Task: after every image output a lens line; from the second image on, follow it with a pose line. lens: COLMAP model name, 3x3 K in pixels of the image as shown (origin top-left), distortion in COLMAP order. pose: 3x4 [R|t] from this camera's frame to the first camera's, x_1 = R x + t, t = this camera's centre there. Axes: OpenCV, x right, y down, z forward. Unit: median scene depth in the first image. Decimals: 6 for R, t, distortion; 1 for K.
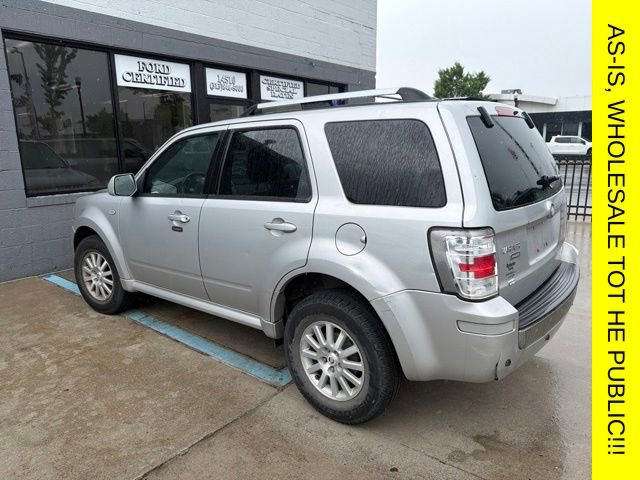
lens RADIAL K [[454.2, 0, 320.0], [0, 454.2, 240.0], [0, 0, 1]] dist [0.007429, -0.001993]
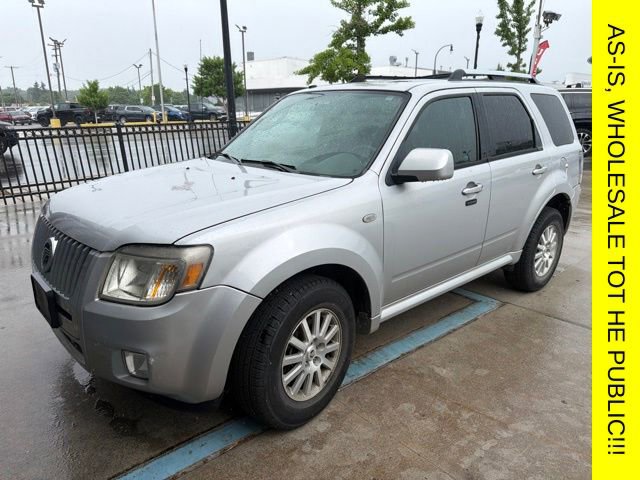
lens RADIAL K [[454.2, 0, 320.0], [0, 454.2, 240.0], [0, 0, 1]] dist [0.007429, -0.001993]
pose [[0.153795, -0.246732, 0.956802, -1.184174], [0.201730, 0.955768, 0.214039, -0.196593], [-0.967291, 0.160097, 0.196765, 1.068037]]
